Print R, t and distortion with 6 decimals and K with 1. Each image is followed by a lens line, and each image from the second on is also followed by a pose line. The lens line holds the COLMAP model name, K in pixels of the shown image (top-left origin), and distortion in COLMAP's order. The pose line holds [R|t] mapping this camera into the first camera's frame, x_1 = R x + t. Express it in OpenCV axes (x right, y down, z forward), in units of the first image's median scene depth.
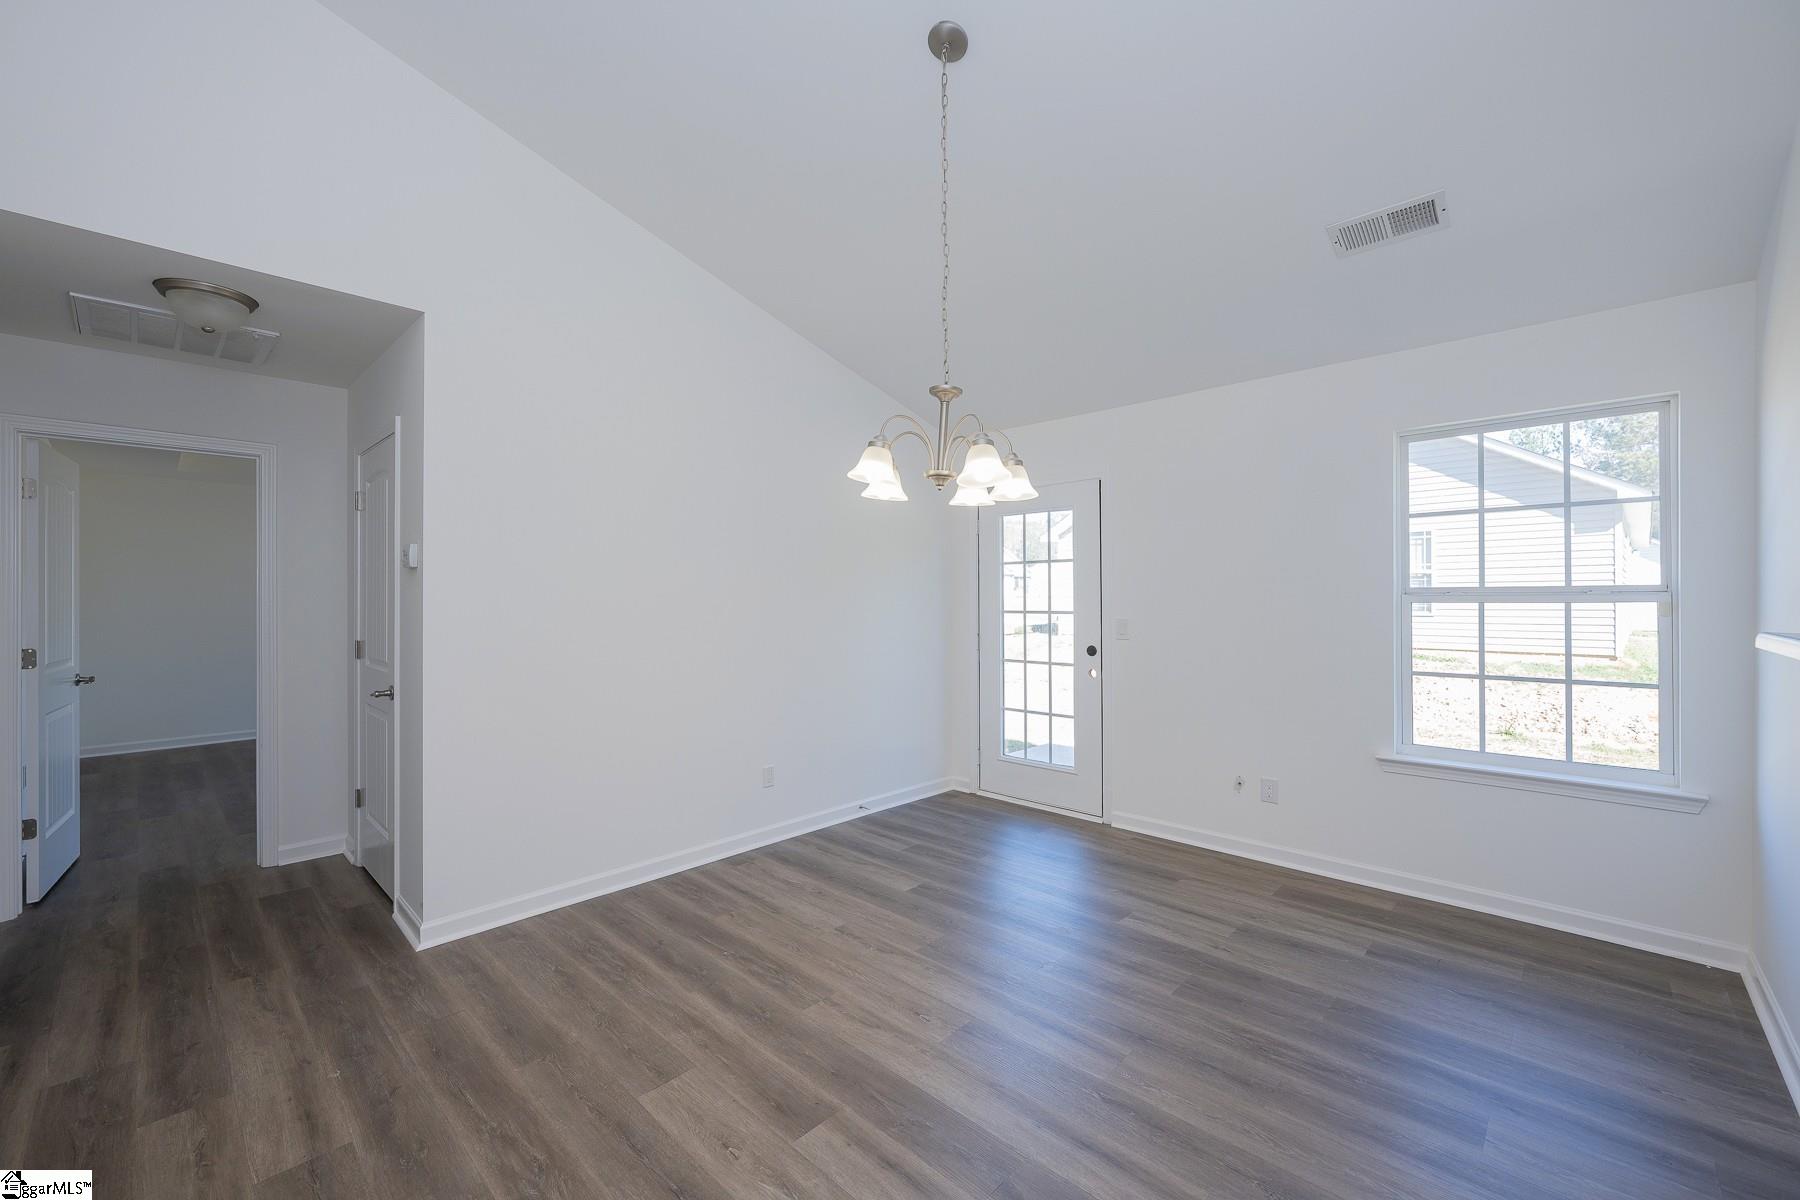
lens RADIAL K [[714.6, 0, 898.6], [0, 714.6, 600.3], [0, 0, 1]] dist [0.002717, 0.001025]
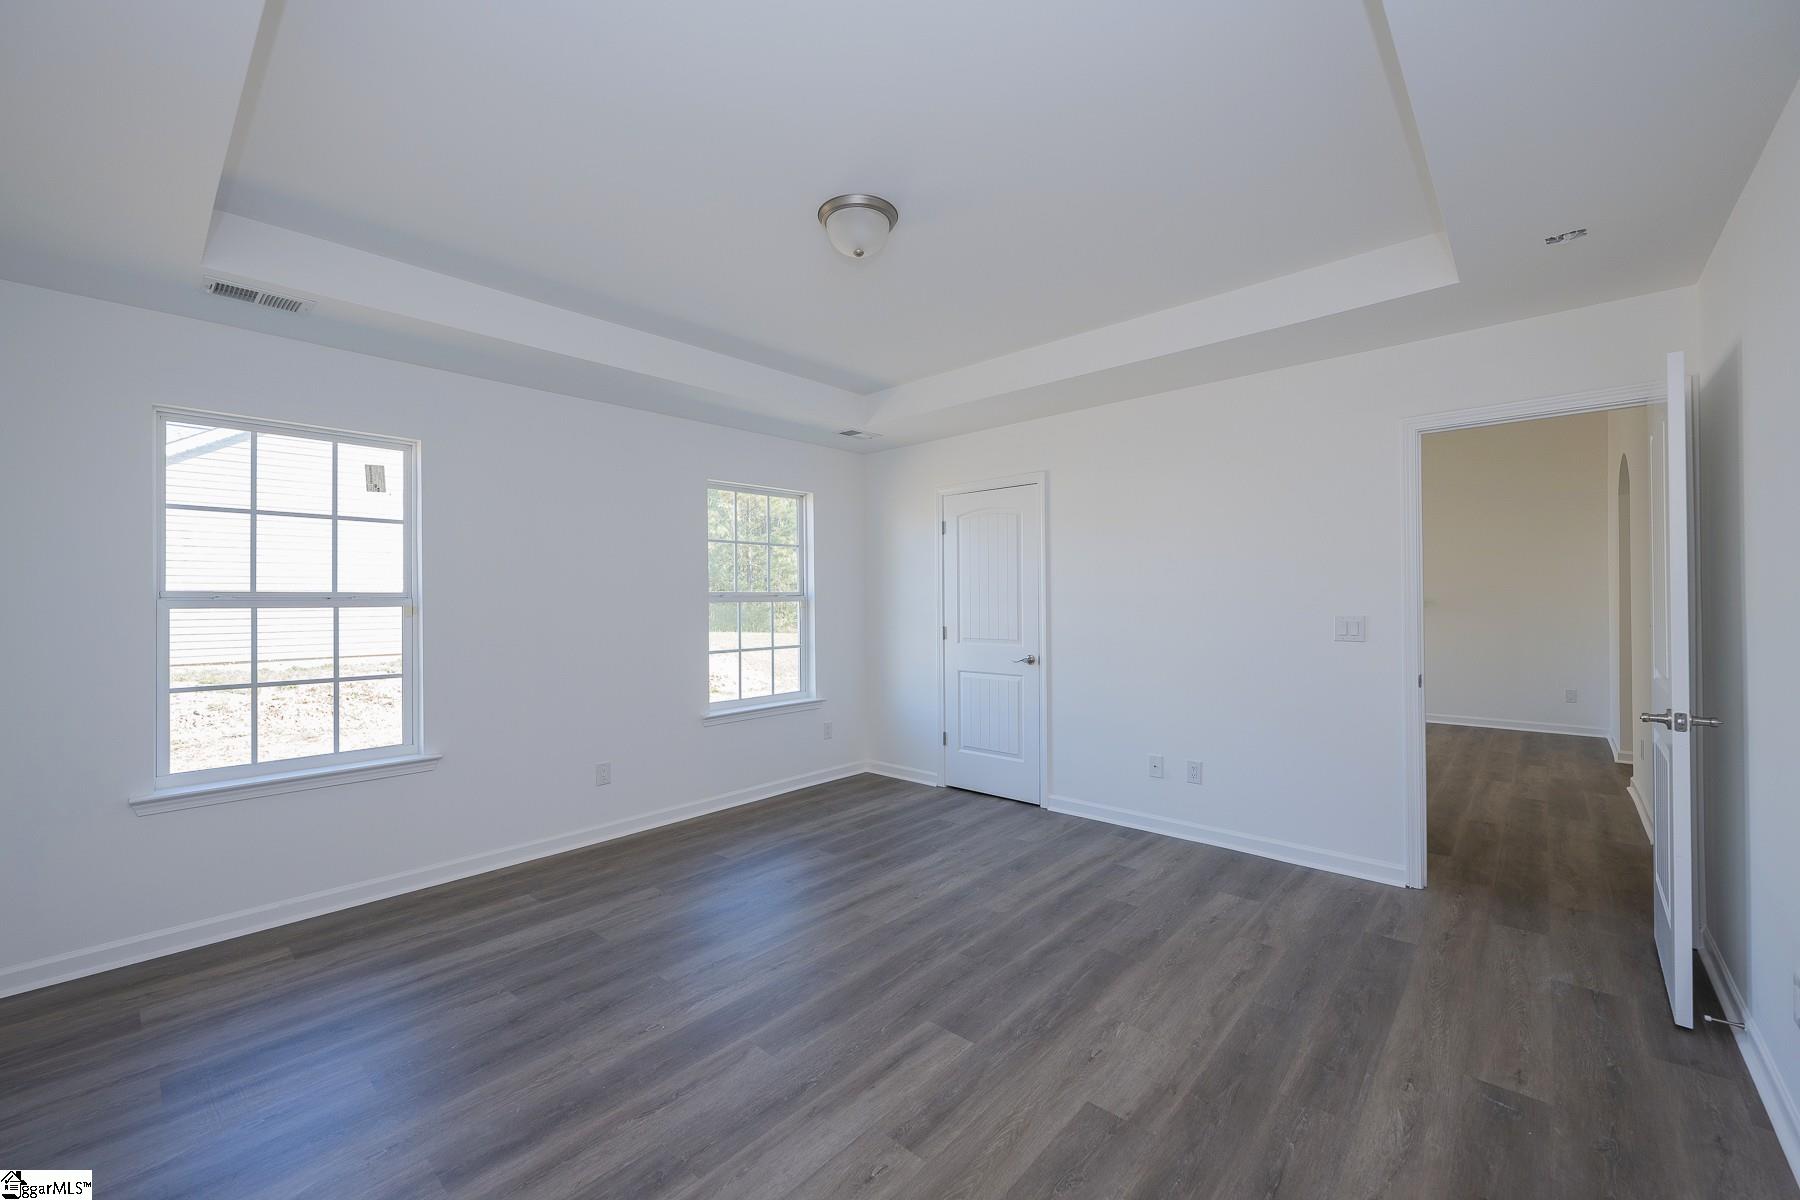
lens RADIAL K [[714.6, 0, 900.6], [0, 714.6, 597.5], [0, 0, 1]] dist [0.002717, 0.001025]
pose [[-0.026621, 0.007743, 0.999616, -0.174202], [0.005877, 0.999954, -0.007589, 0.001054], [-0.999628, 0.005673, -0.026665, 0.164802]]
